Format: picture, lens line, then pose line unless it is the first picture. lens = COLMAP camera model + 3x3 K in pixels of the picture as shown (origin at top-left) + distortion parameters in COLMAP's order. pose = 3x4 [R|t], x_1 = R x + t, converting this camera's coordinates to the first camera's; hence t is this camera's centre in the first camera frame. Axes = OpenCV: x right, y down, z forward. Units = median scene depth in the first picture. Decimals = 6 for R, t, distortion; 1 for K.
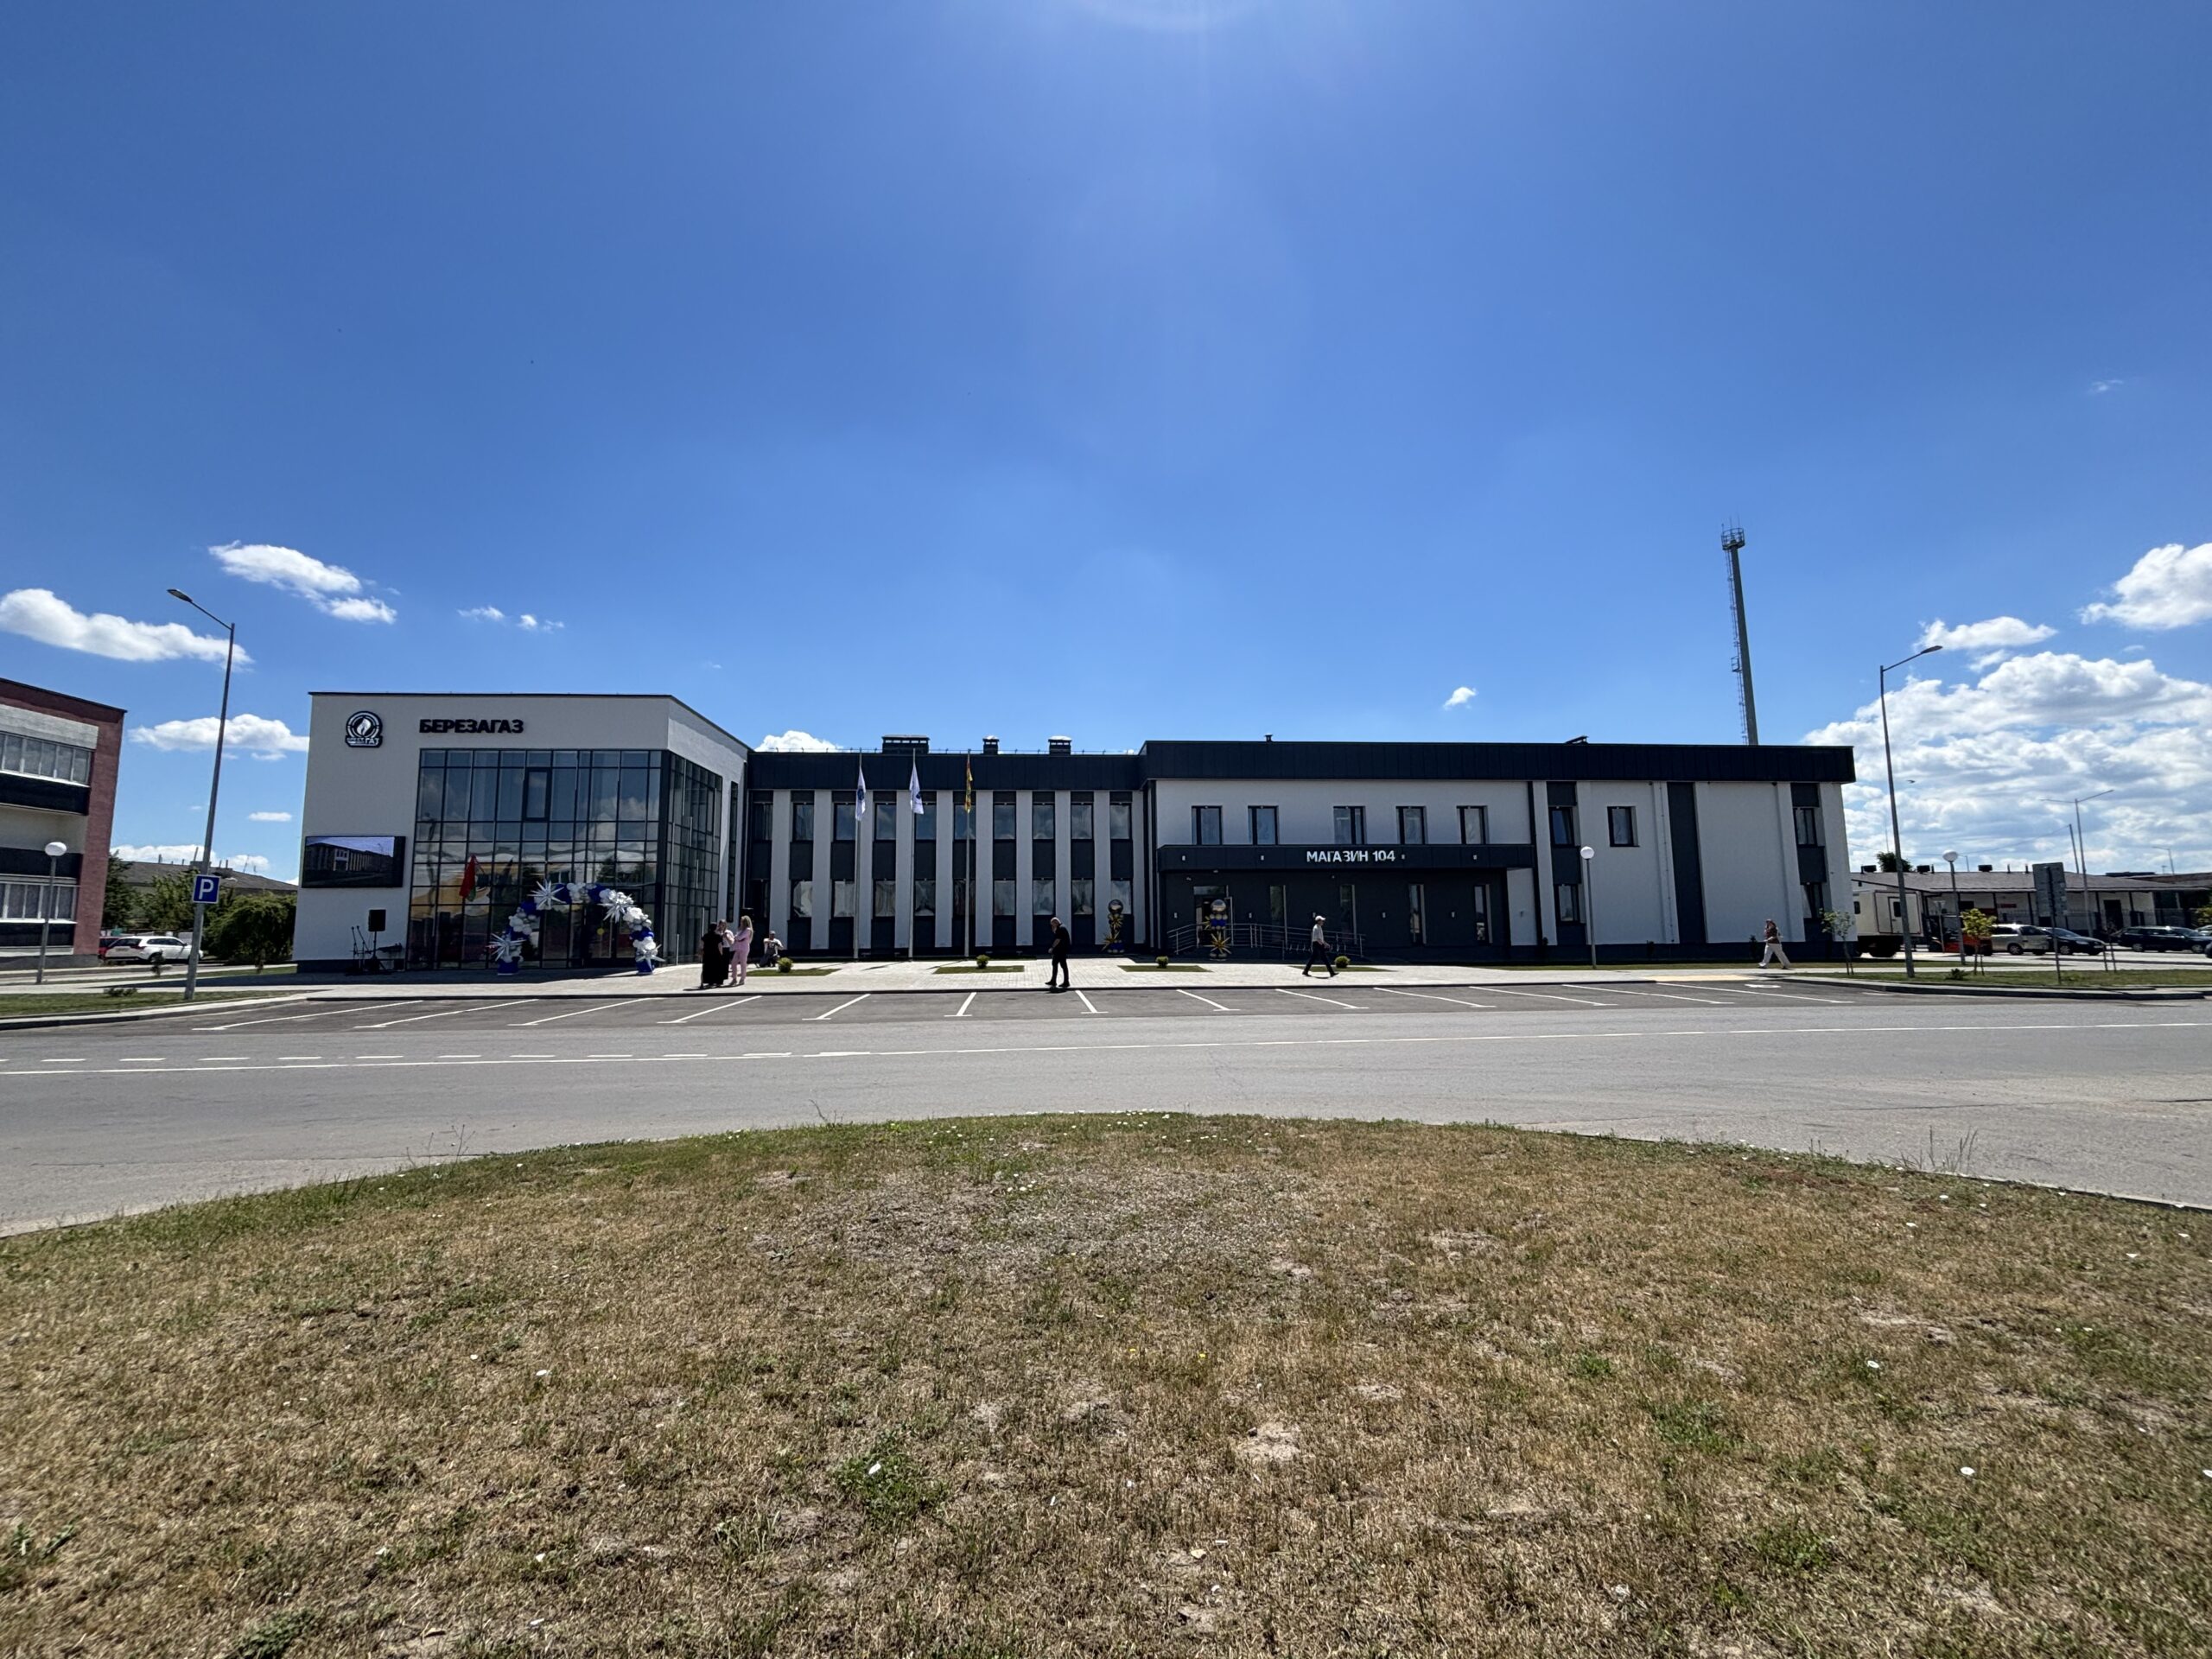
lens RADIAL K [[898.2, 0, 1123.4], [0, 898.2, 828.6], [0, 0, 1]] dist [-0.000729, -0.000285]
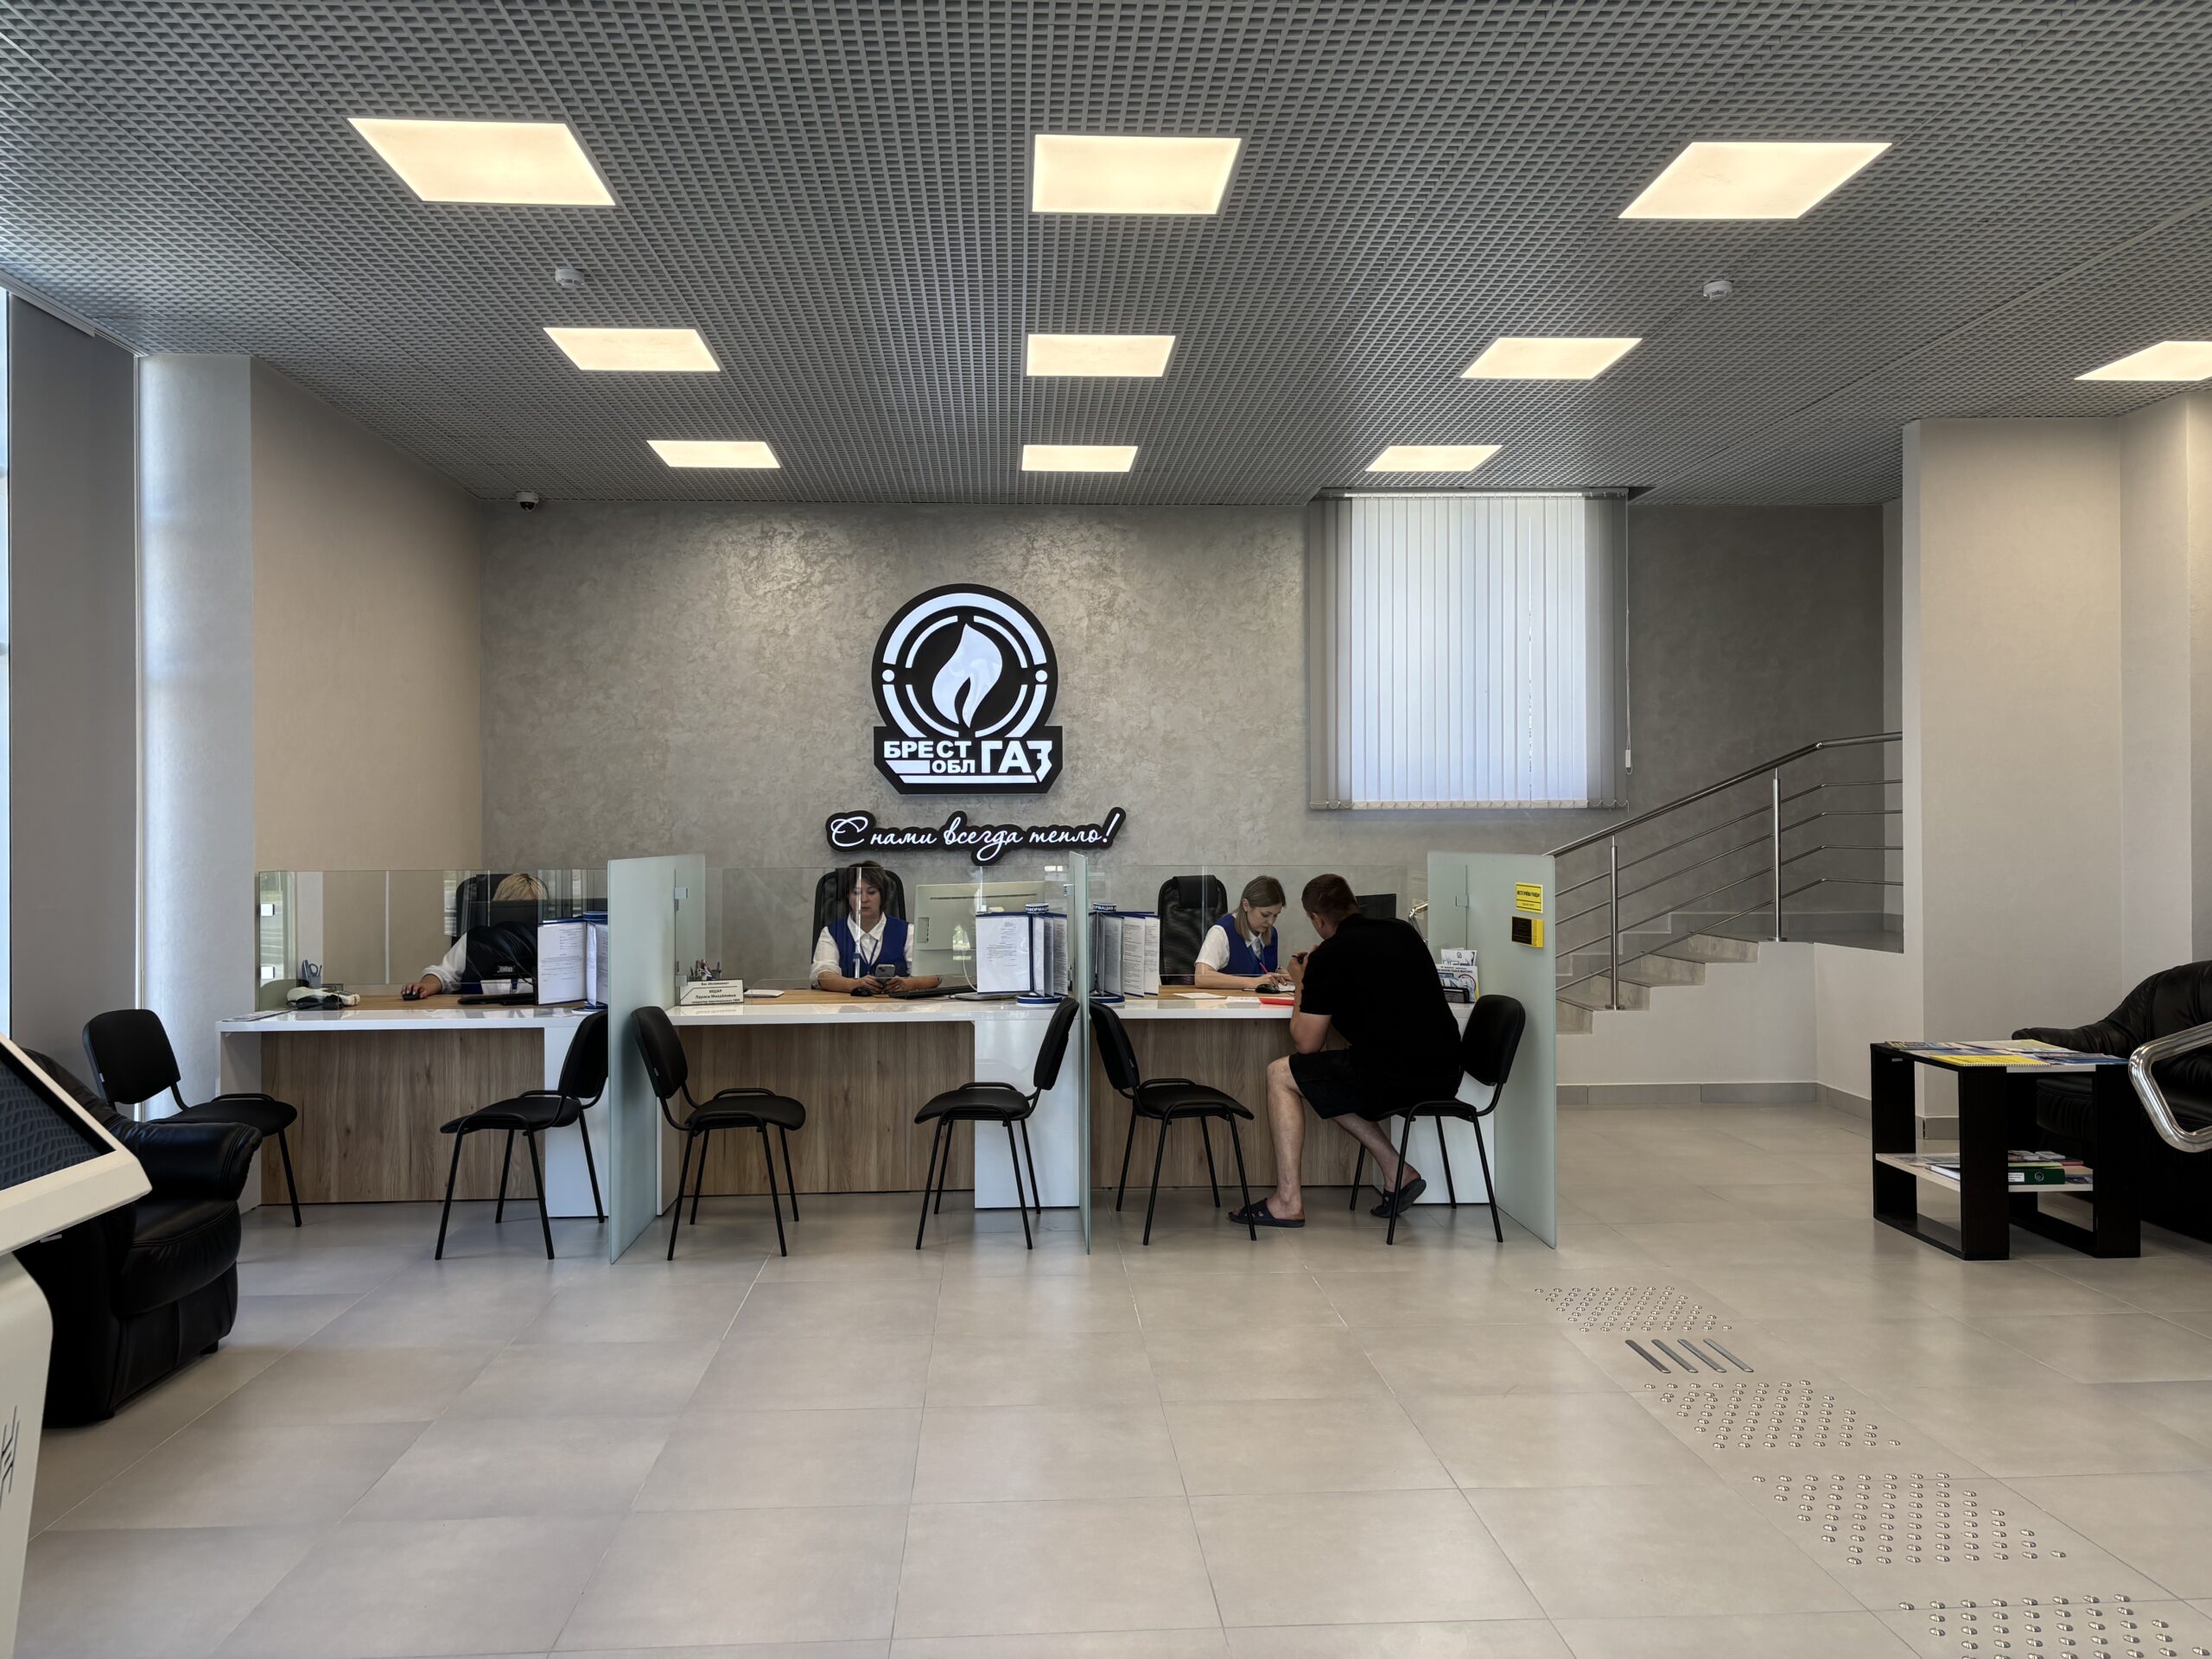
lens RADIAL K [[1645.7, 0, 1104.1], [0, 1645.7, 820.5], [0, 0, 1]] dist [0.045543, -0.003516]
pose [[0.998653, 0.010426, -0.050832, -0.648399], [-0.004880, 0.994137, 0.108020, -0.096988], [0.051660, -0.107626, 0.992848, 0.548591]]
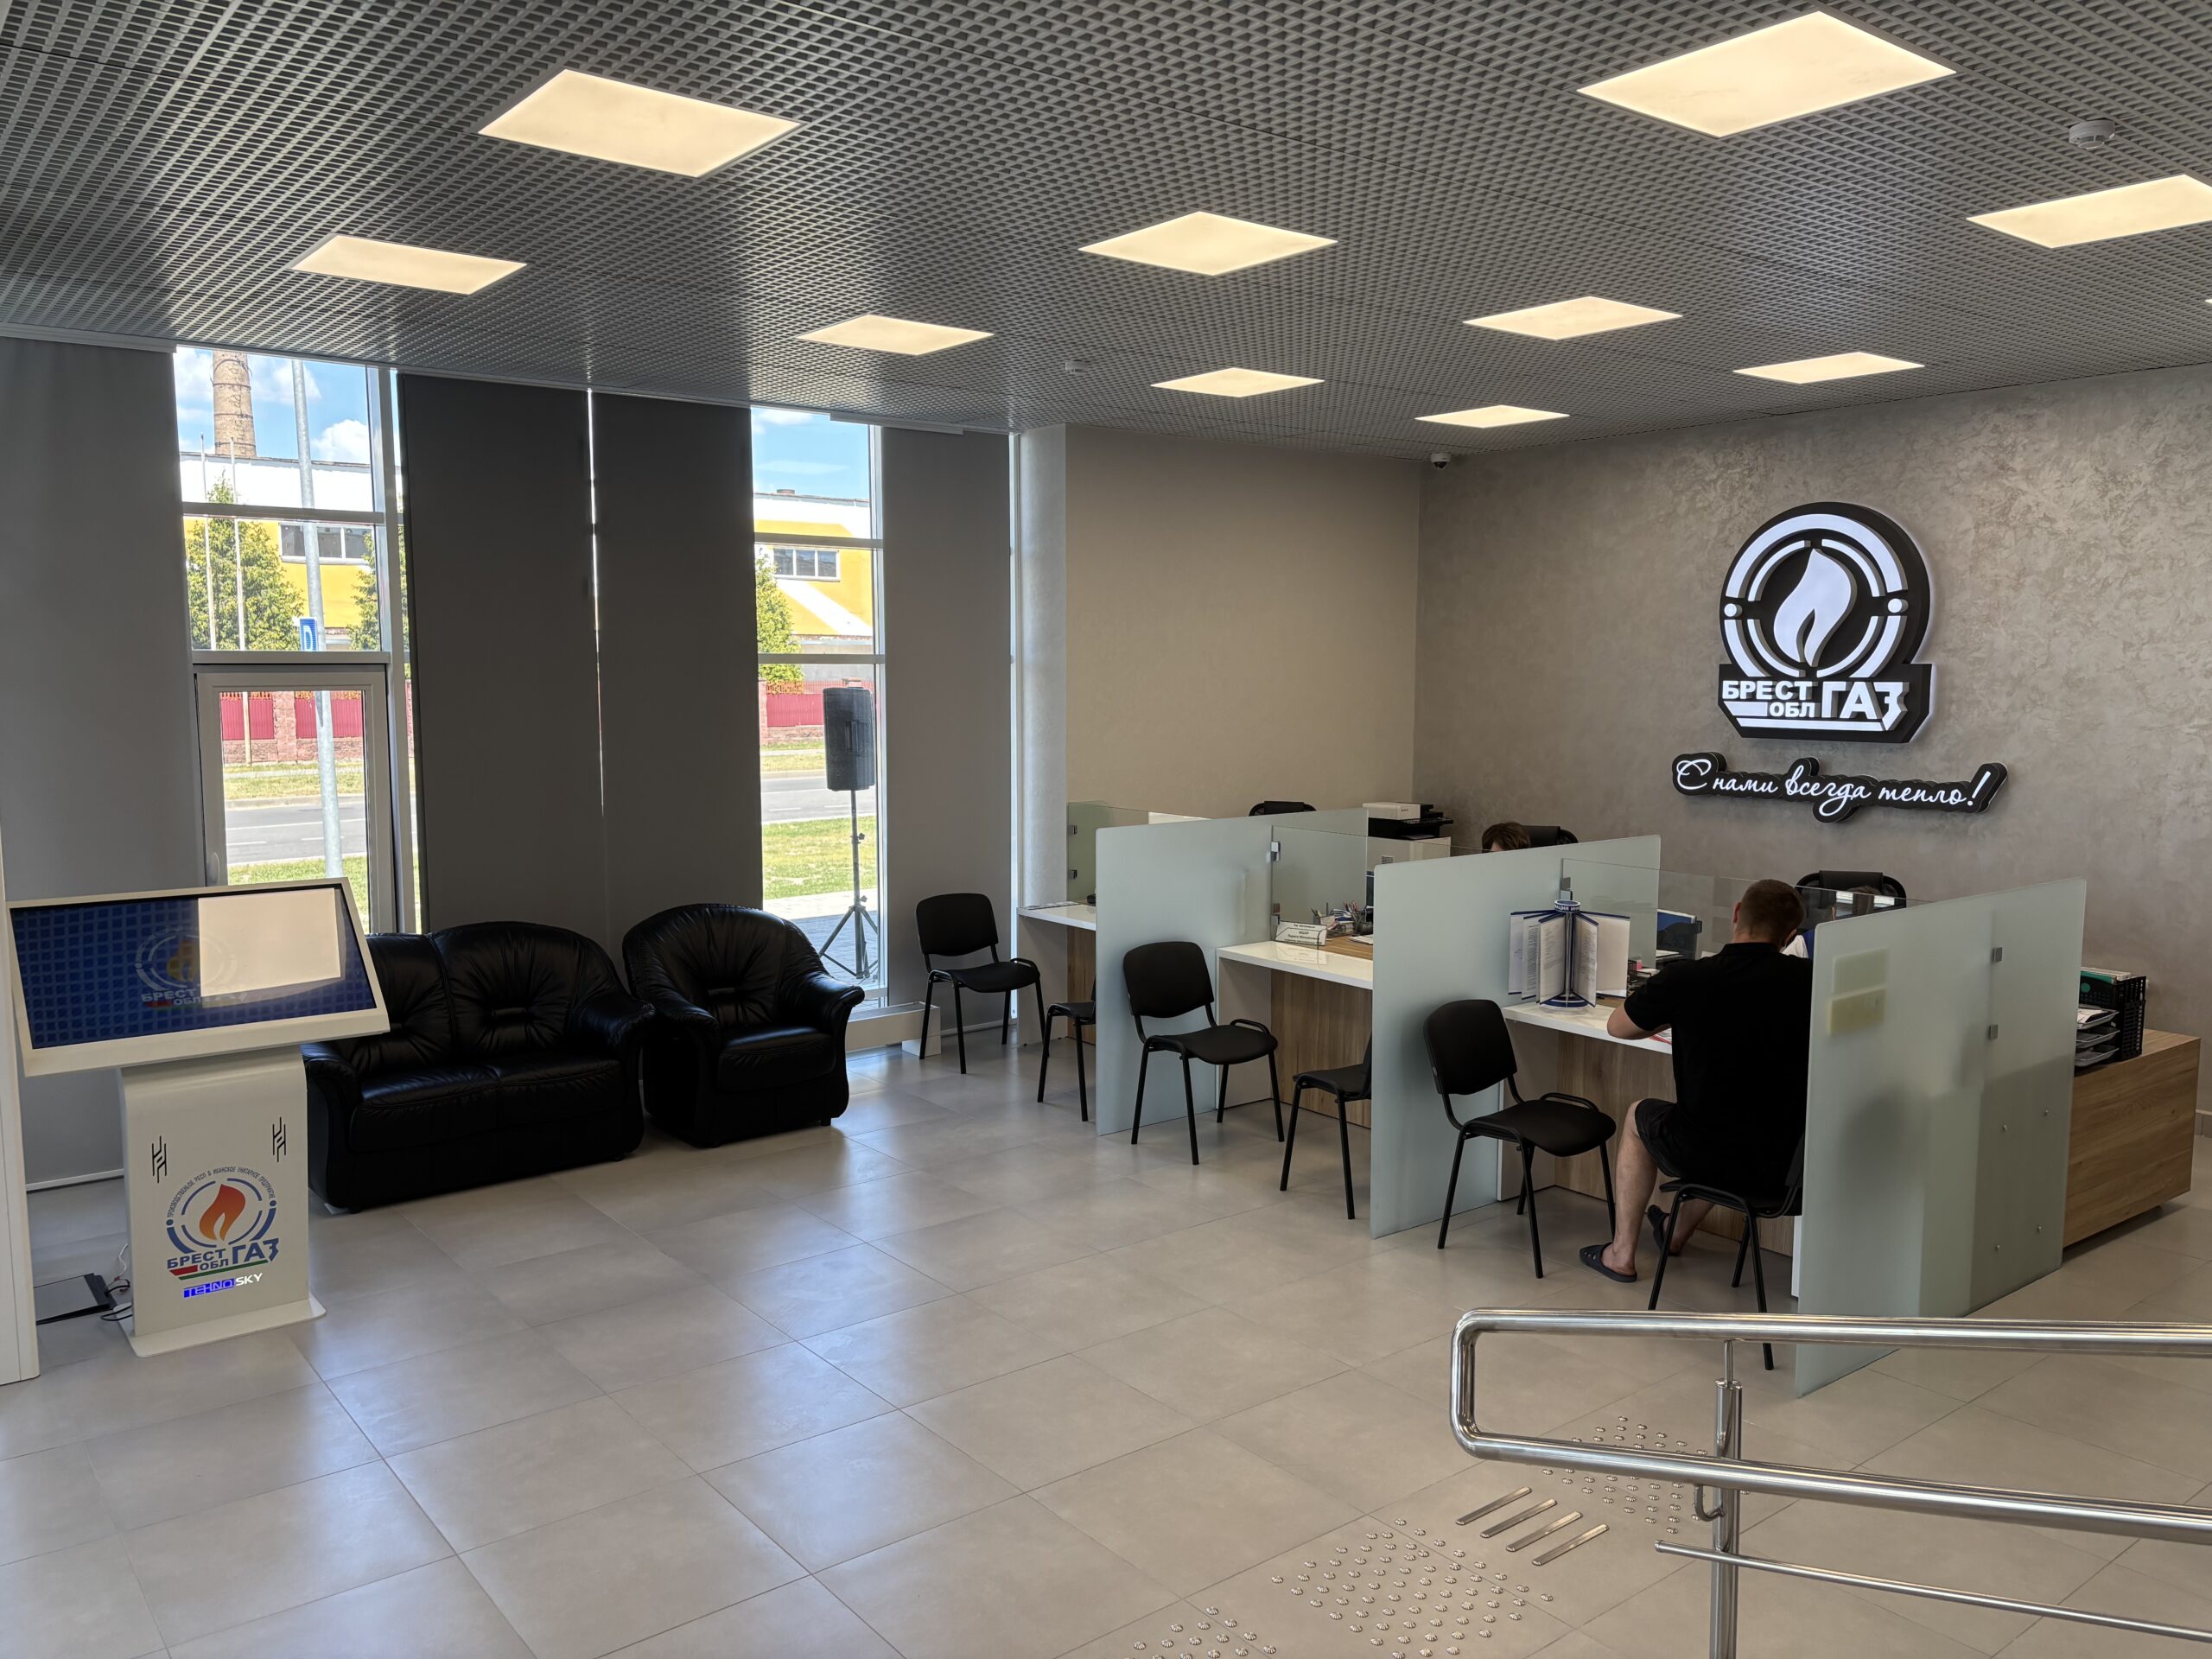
lens RADIAL K [[1645.7, 0, 1104.1], [0, 1645.7, 820.5], [0, 0, 1]] dist [0.045543, -0.003516]
pose [[0.531277, 0.097783, -0.841536, -0.537302], [0.084059, 0.982331, 0.167211, -0.109510], [0.843018, -0.159574, 0.513670, 0.599387]]
